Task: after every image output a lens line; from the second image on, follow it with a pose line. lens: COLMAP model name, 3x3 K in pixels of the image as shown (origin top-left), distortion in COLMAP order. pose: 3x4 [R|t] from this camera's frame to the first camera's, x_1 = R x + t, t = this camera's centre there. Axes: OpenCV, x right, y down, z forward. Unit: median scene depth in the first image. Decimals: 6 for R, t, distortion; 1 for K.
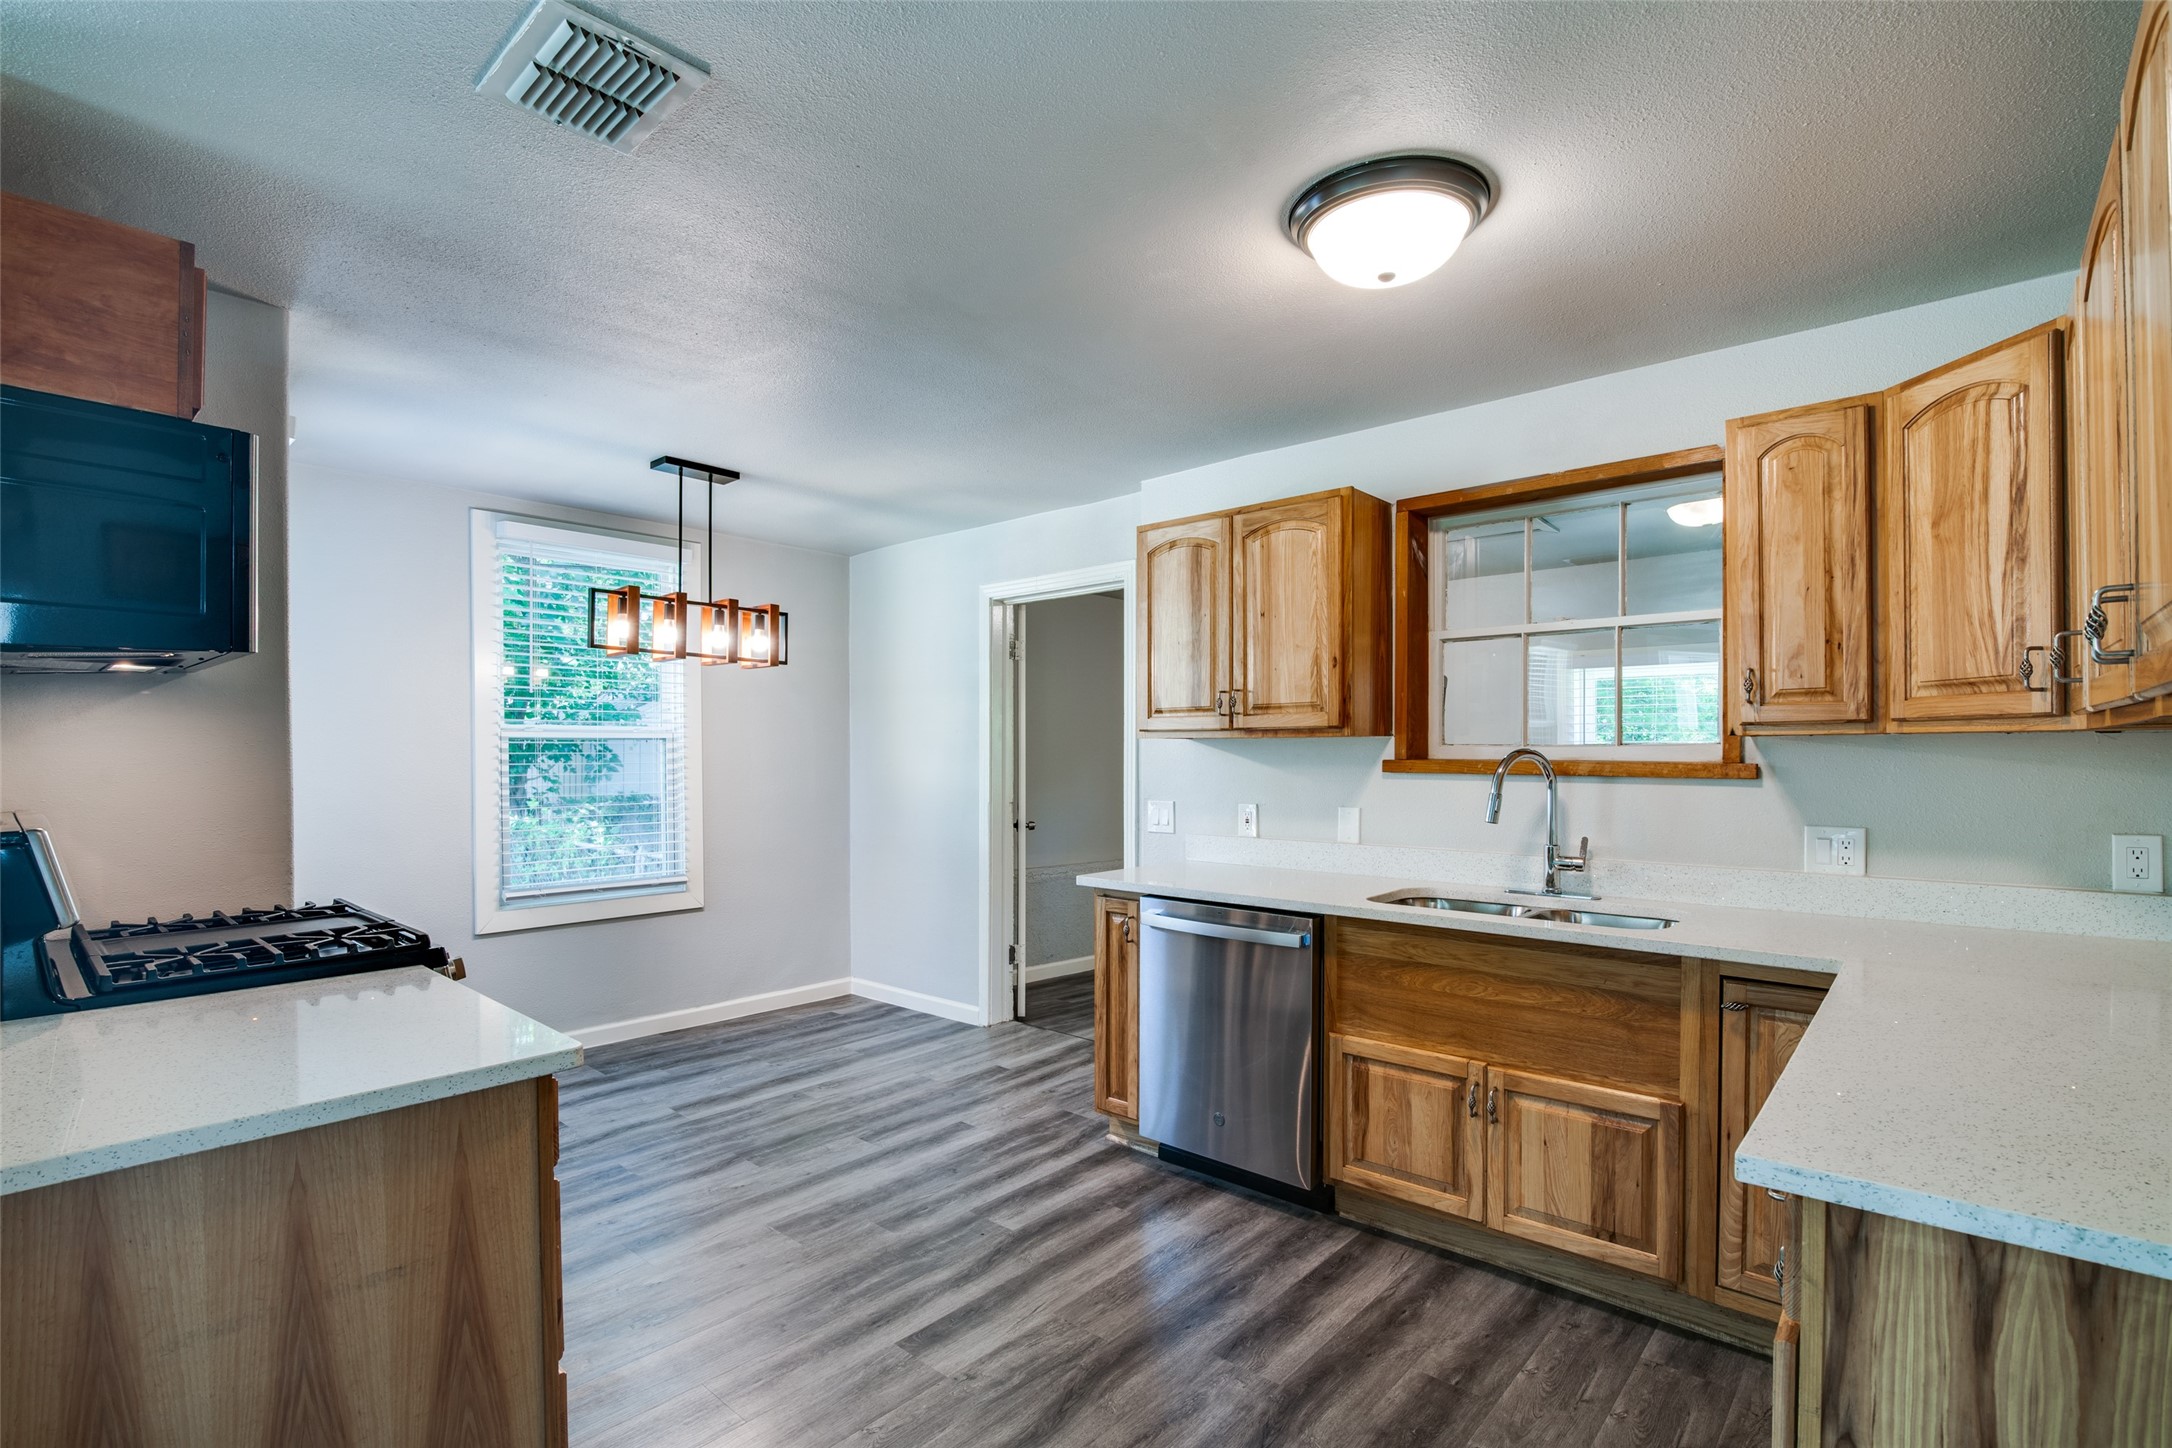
lens RADIAL K [[1011.6, 0, 1091.2], [0, 1011.6, 762.7], [0, 0, 1]] dist [-0.016386, 0.000144]
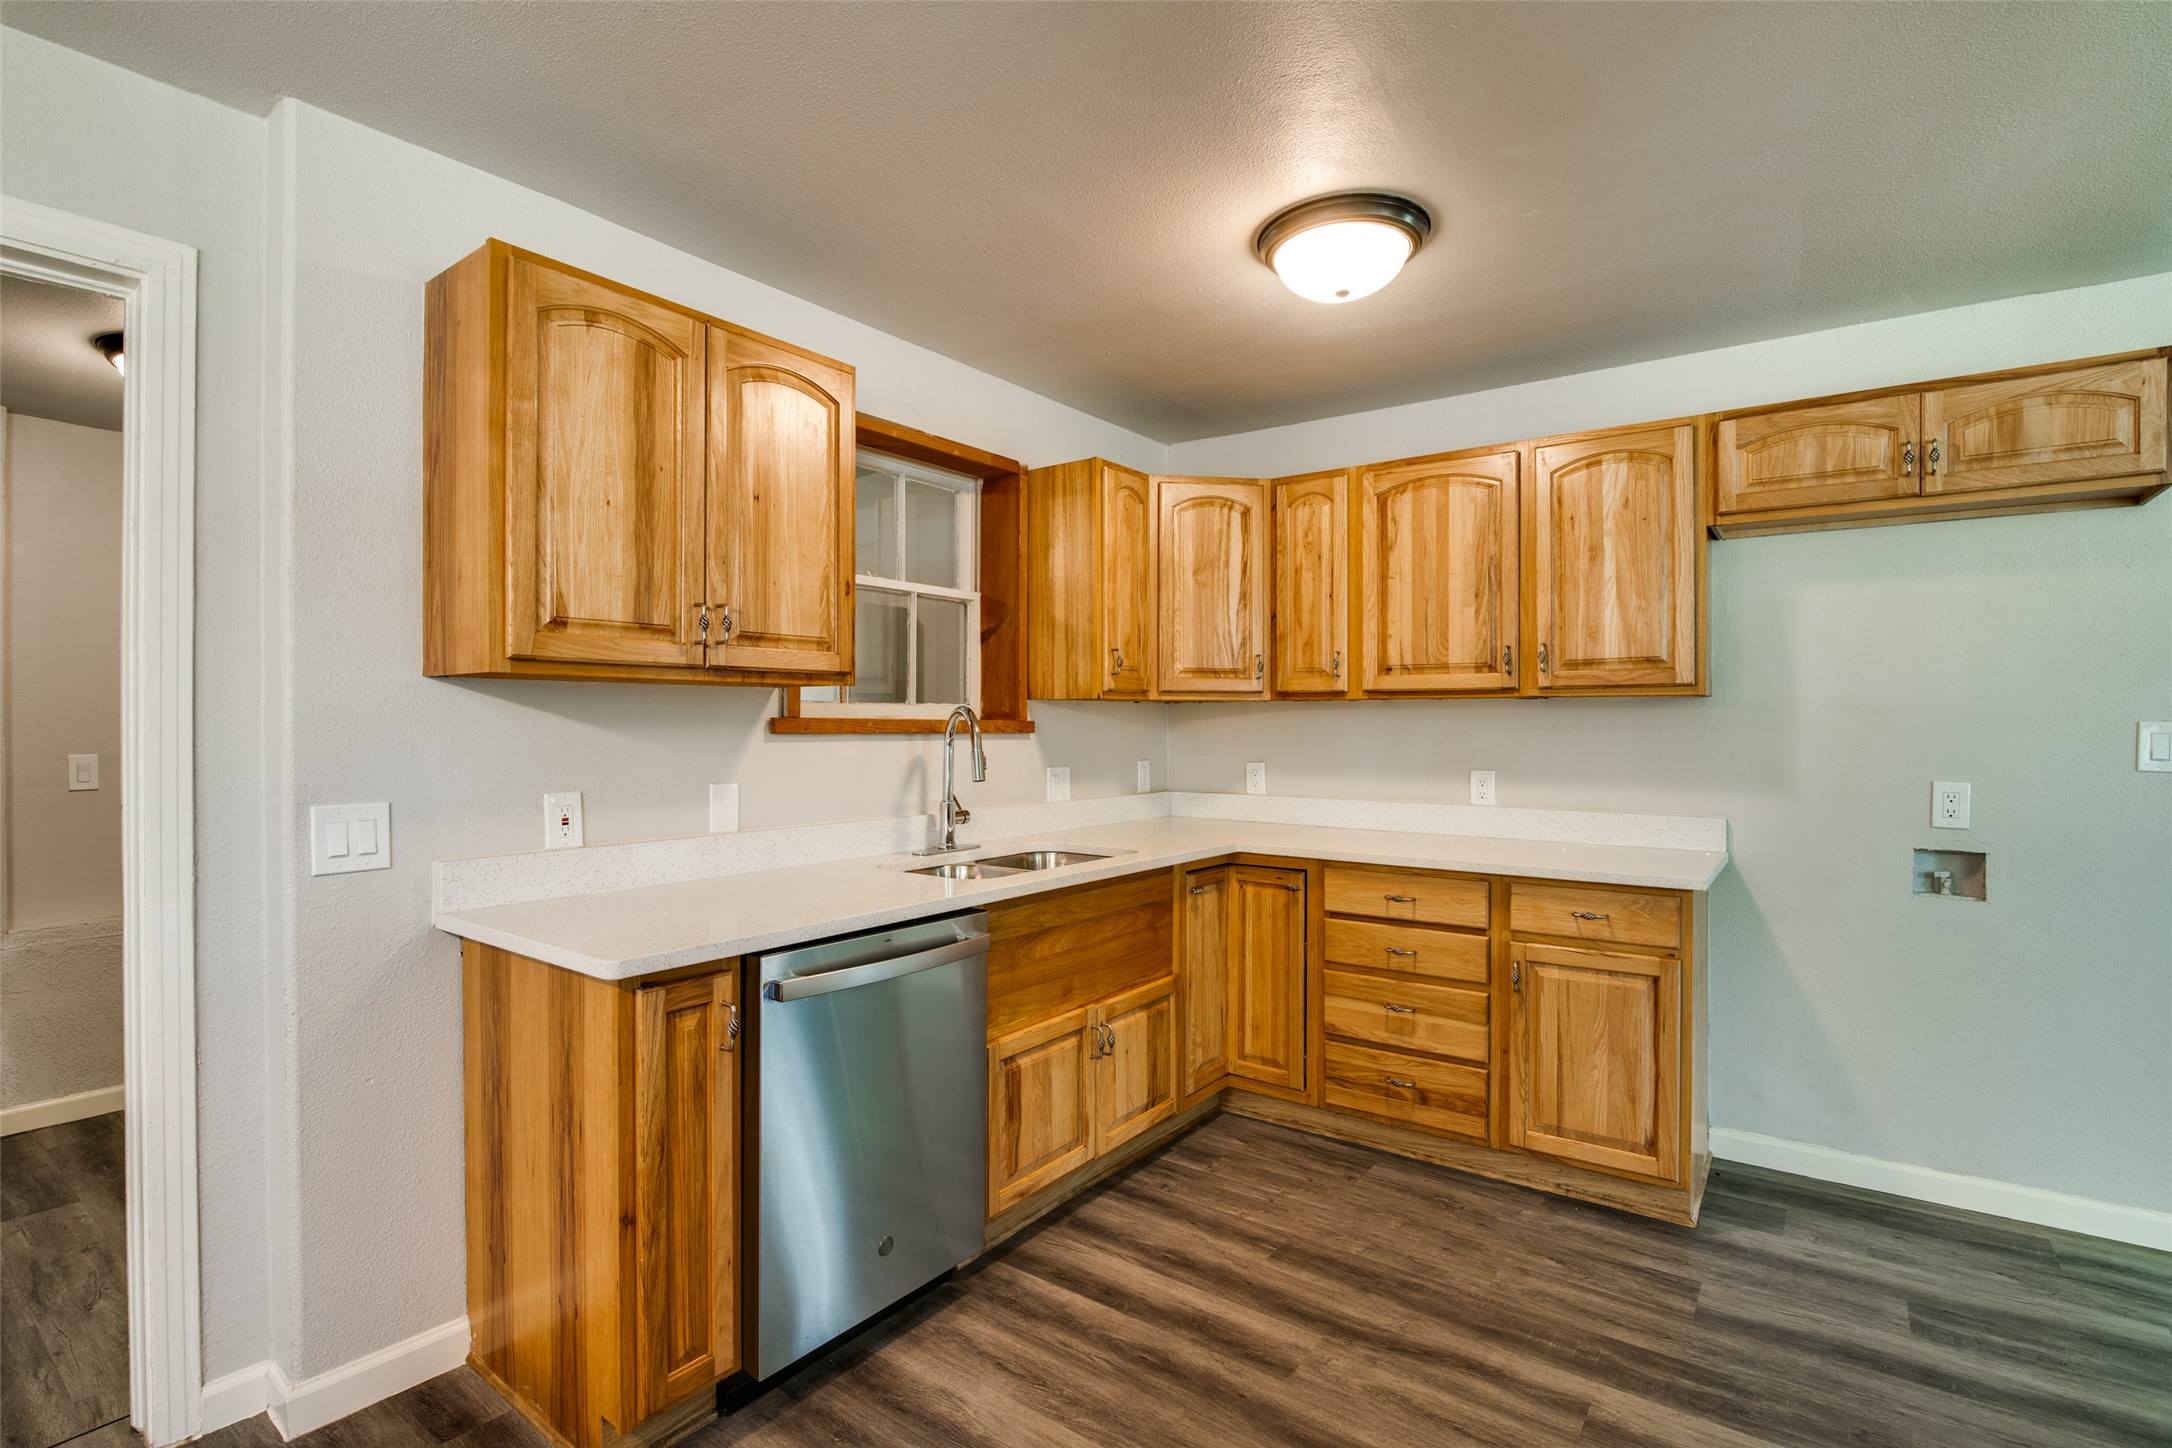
lens RADIAL K [[1021.0, 0, 1051.1], [0, 1021.0, 730.4], [0, 0, 1]] dist [-0.019527, 0.000533]
pose [[-0.060482, -0.005769, 0.998153, -0.650140], [0.009546, 0.999934, 0.006357, 0.005137], [-0.998124, 0.009913, -0.060423, 1.079617]]
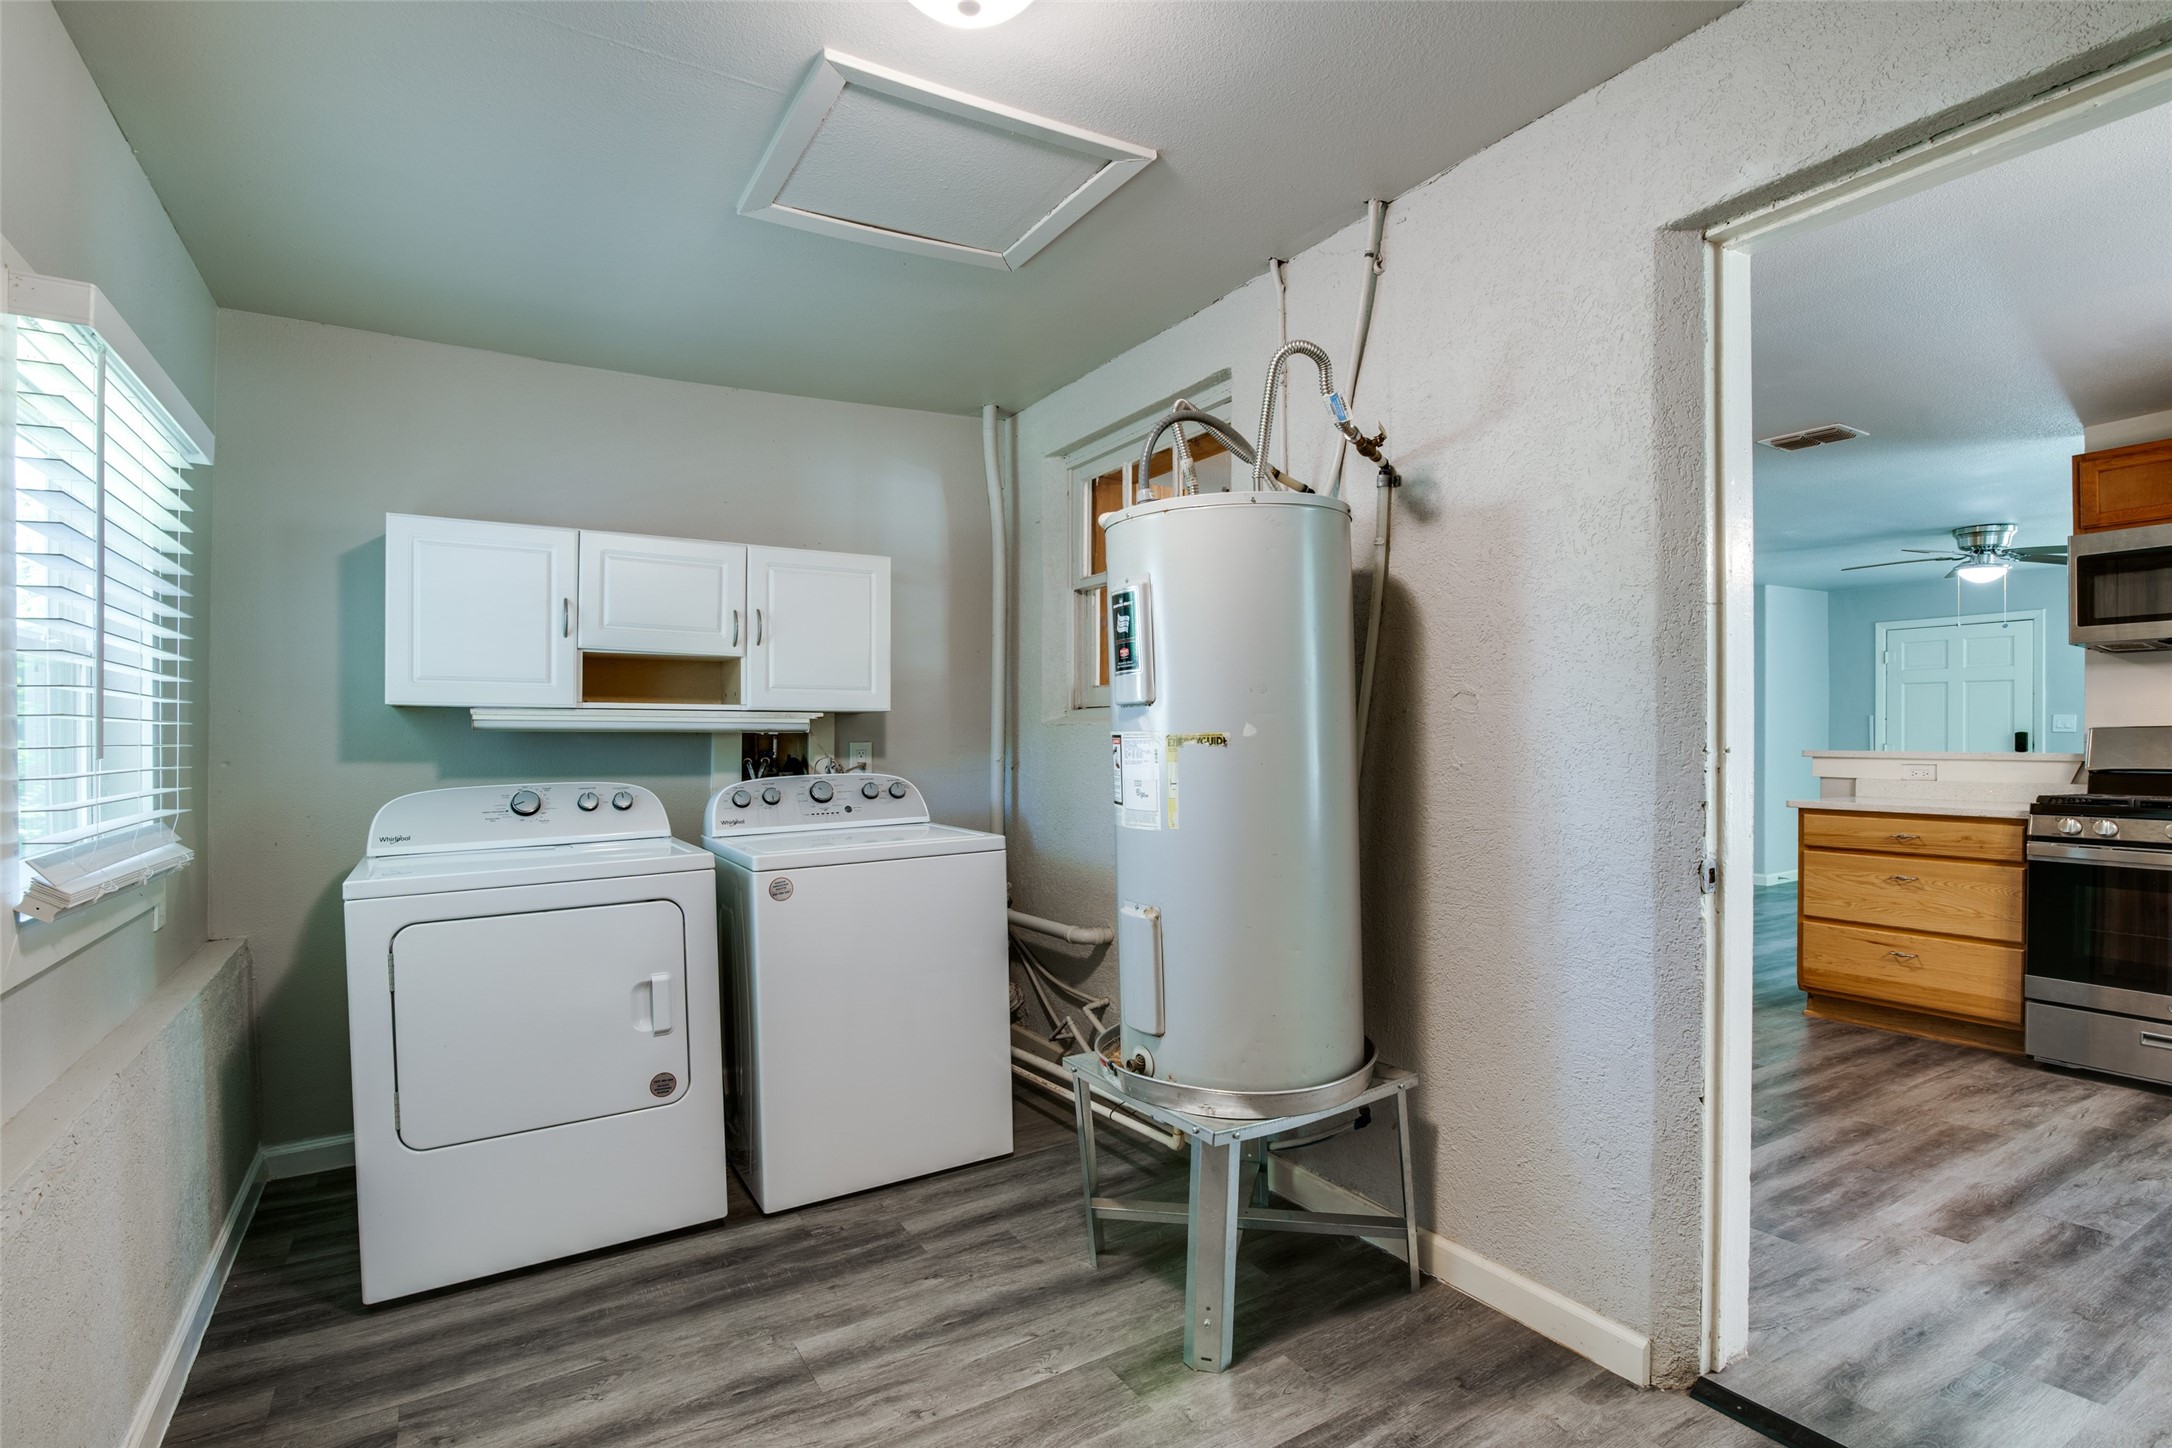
lens RADIAL K [[1026.5, 0, 1063.7], [0, 1026.5, 741.3], [0, 0, 1]] dist [-0.019678, 0.001246]
pose [[-0.945015, 0.001555, 0.327023, 0.269965], [0.004945, 0.999942, 0.009537, 0.040850], [-0.326989, 0.010630, -0.944968, 2.480887]]
